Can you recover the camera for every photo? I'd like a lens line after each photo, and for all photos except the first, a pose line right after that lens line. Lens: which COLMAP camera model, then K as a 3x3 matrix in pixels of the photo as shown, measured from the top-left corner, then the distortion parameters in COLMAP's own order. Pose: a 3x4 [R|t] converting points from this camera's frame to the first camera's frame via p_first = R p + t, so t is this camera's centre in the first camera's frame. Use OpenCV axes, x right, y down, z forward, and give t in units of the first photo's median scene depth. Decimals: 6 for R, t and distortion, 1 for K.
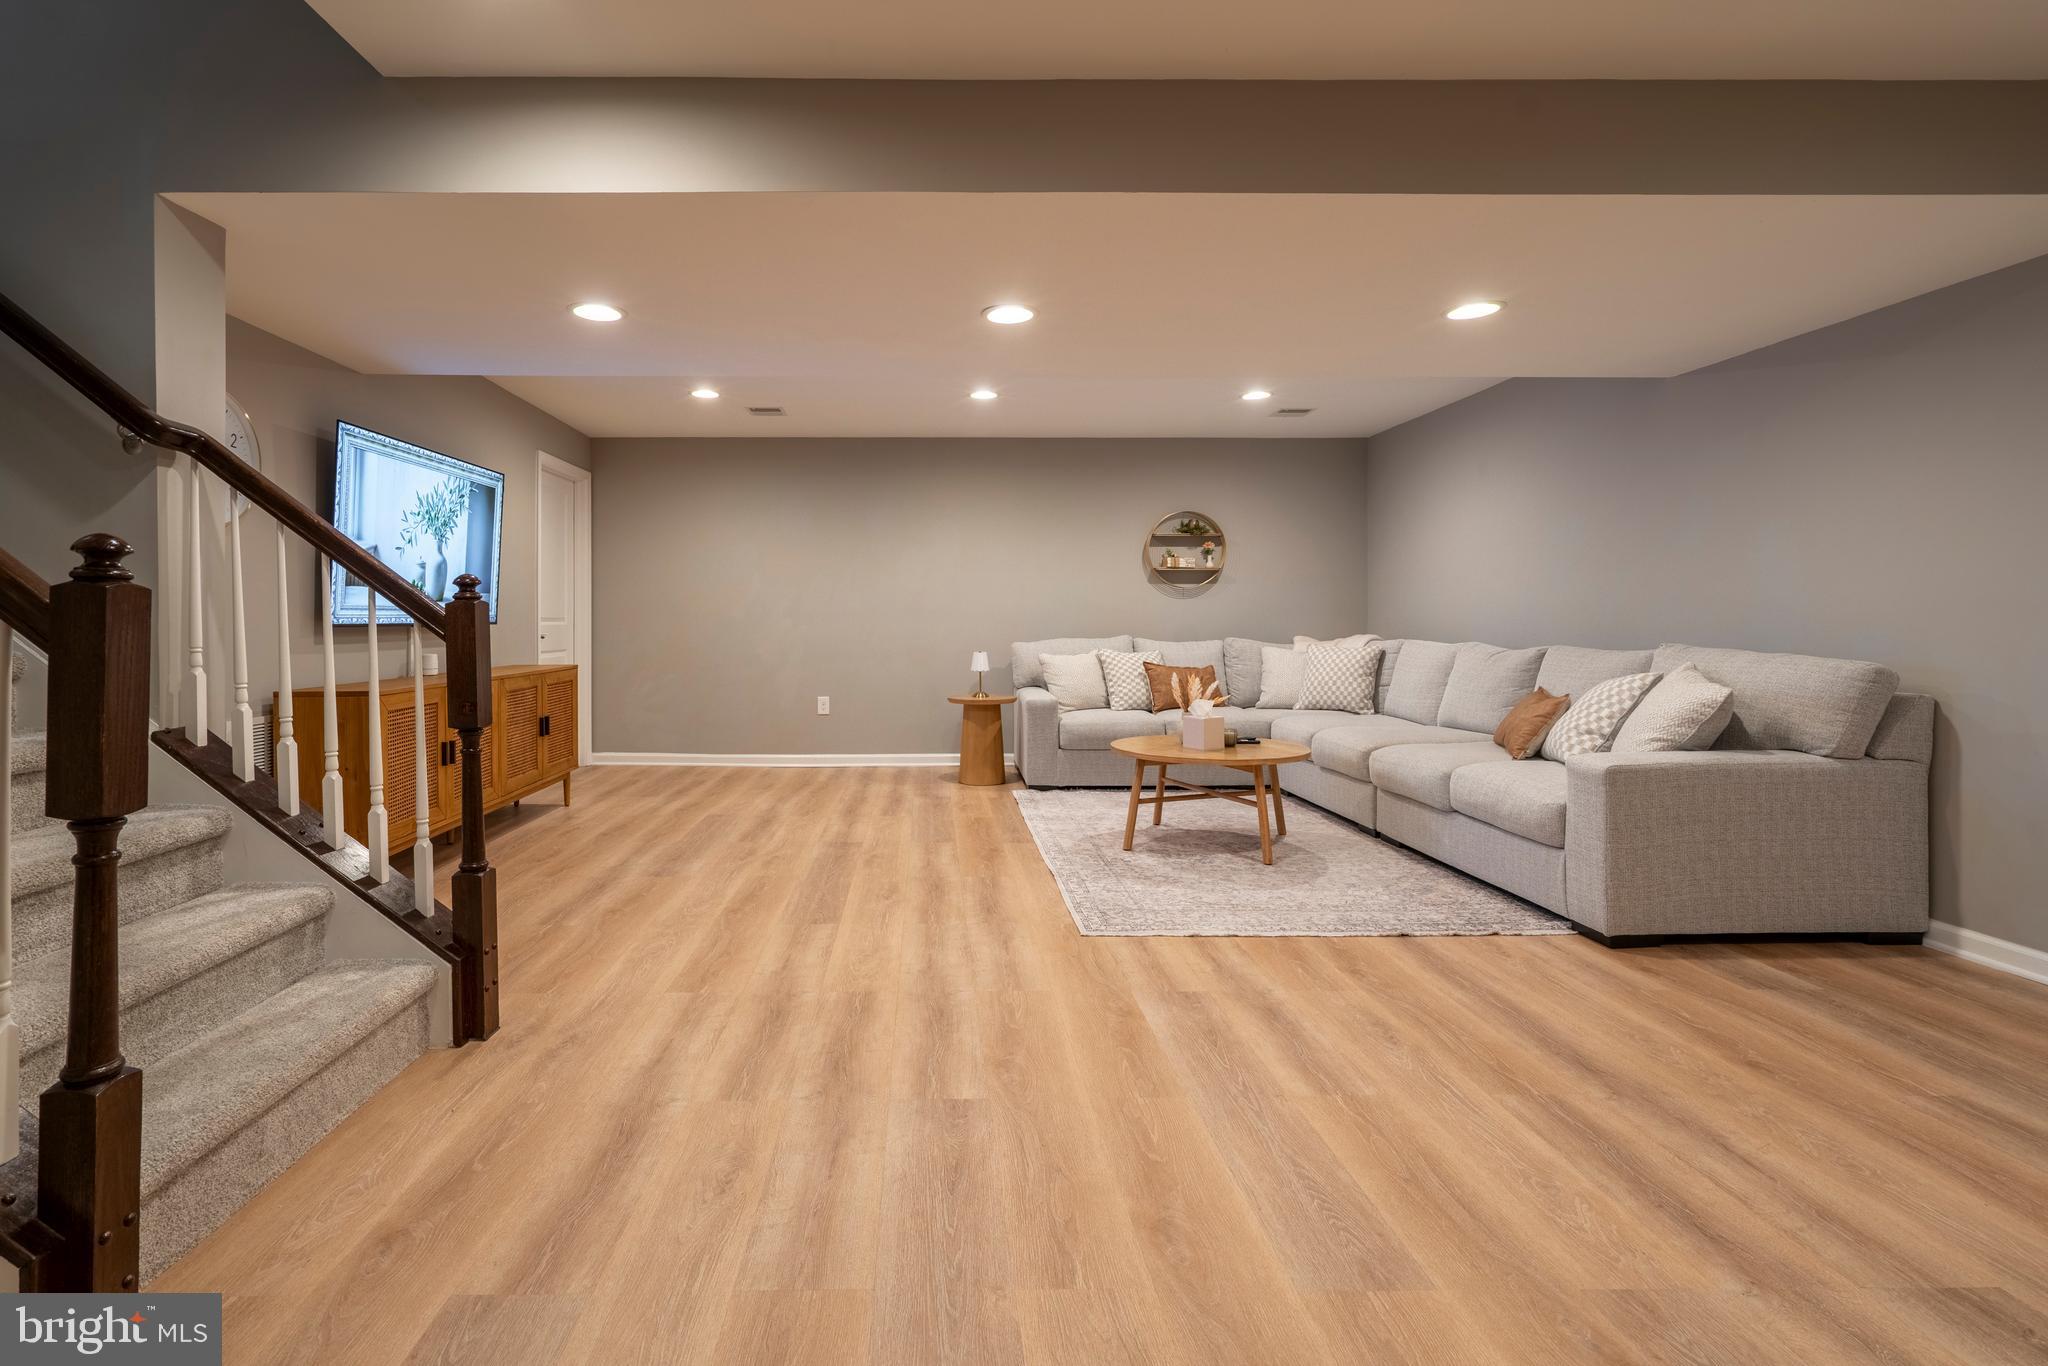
lens RADIAL K [[983.7, 0, 919.0], [0, 983.7, 623.7], [0, 0, 1]] dist [-0.001500, 0.000434]
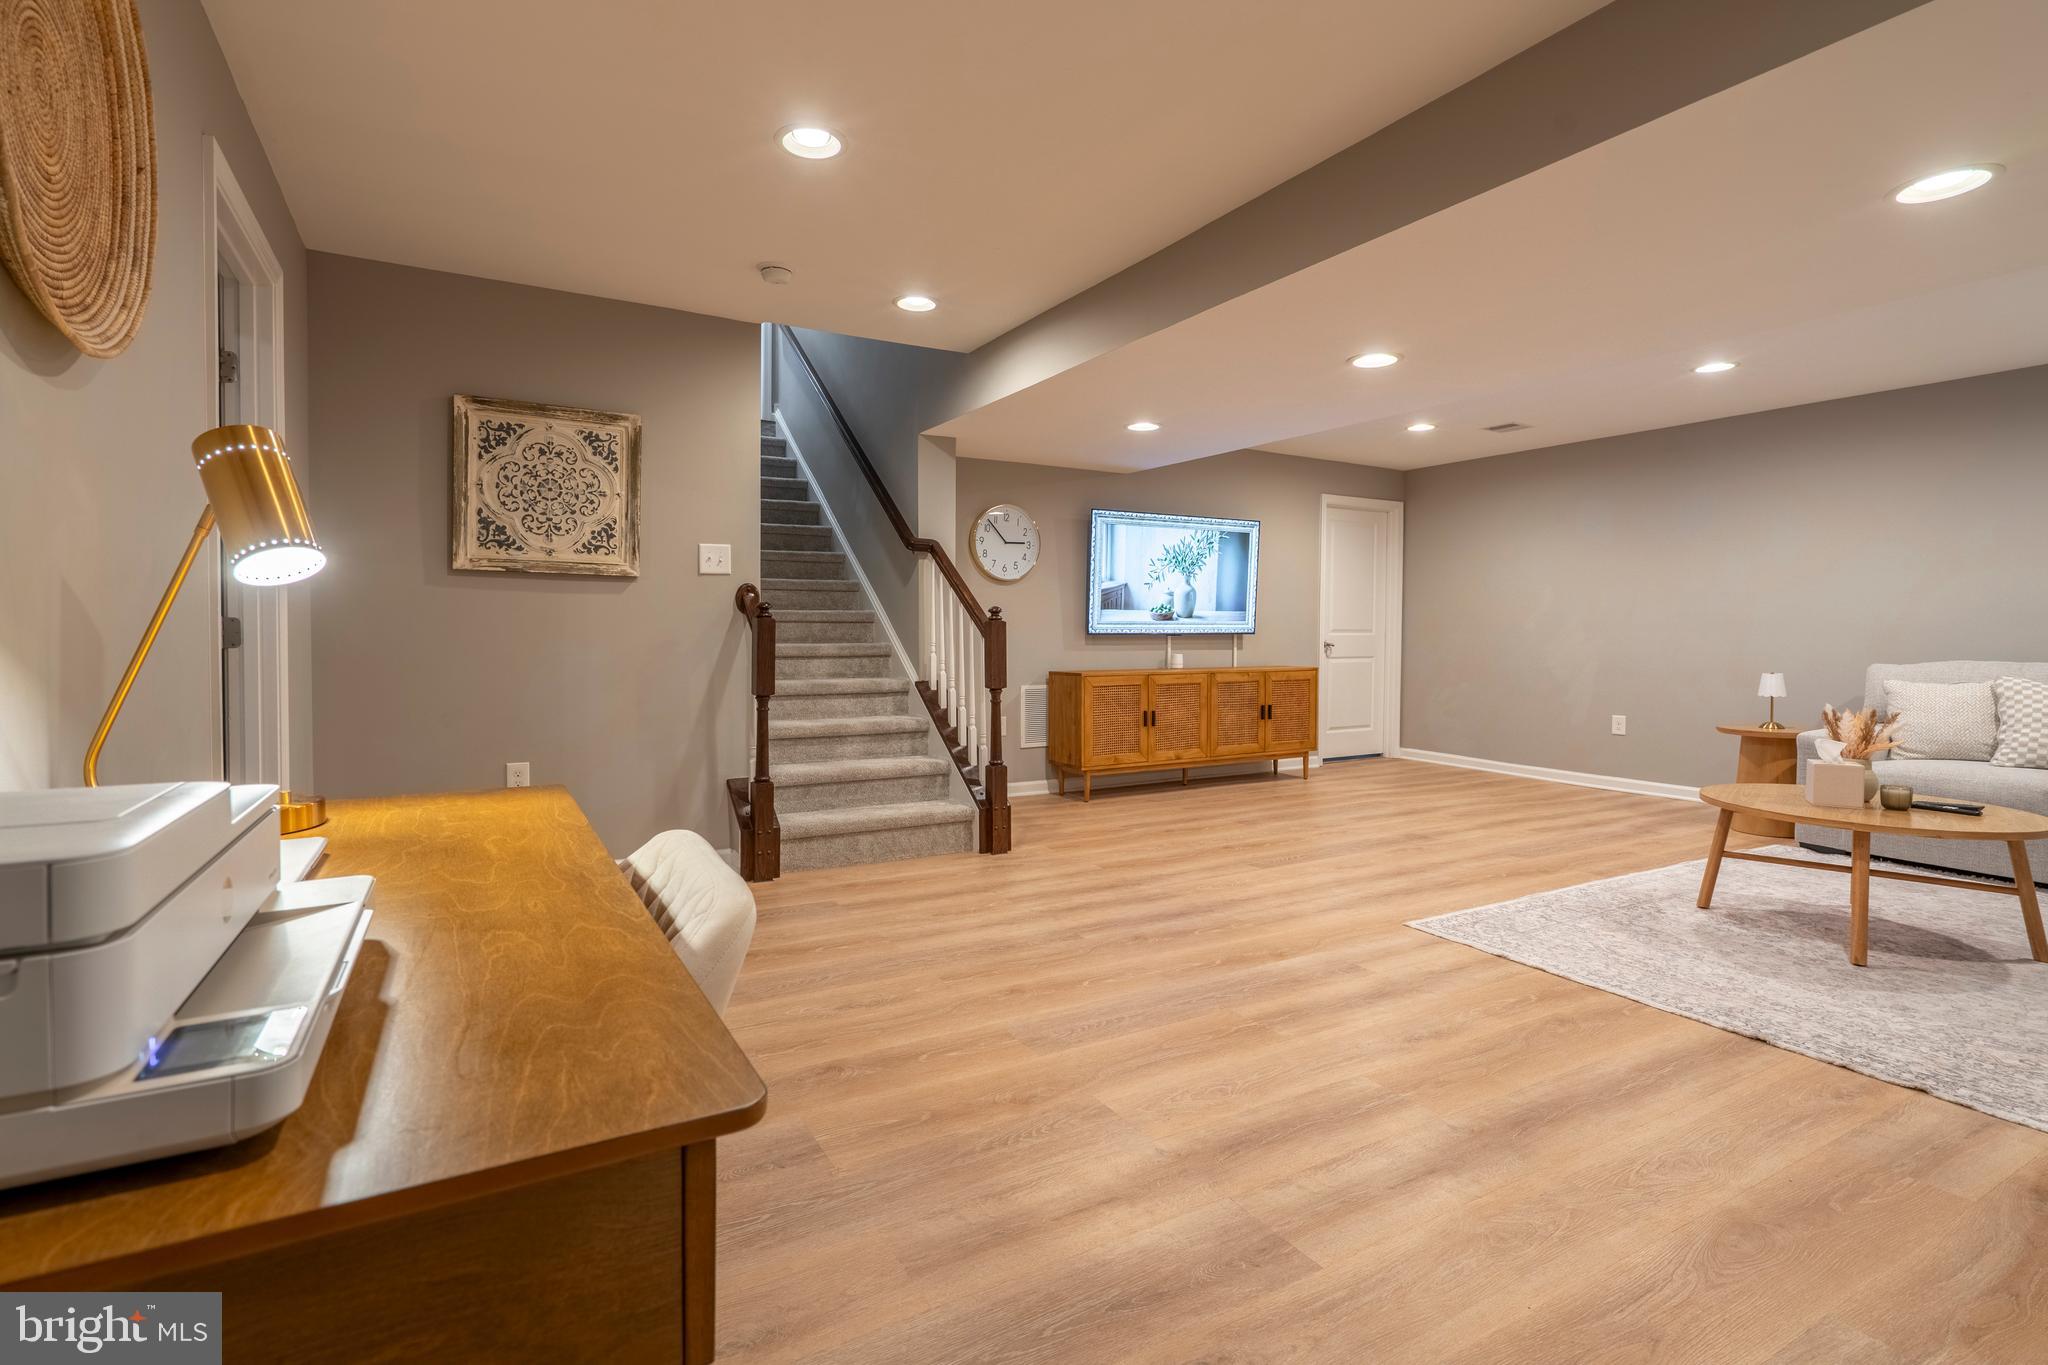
lens RADIAL K [[956.4, 0, 966.9], [0, 956.4, 660.8], [0, 0, 1]] dist [-0.001521, 0.006163]
pose [[0.457205, 0.032674, -0.888761, 0.841858], [-0.007381, 0.999430, 0.032945, -0.005018], [0.889331, -0.008503, 0.457186, 0.088506]]
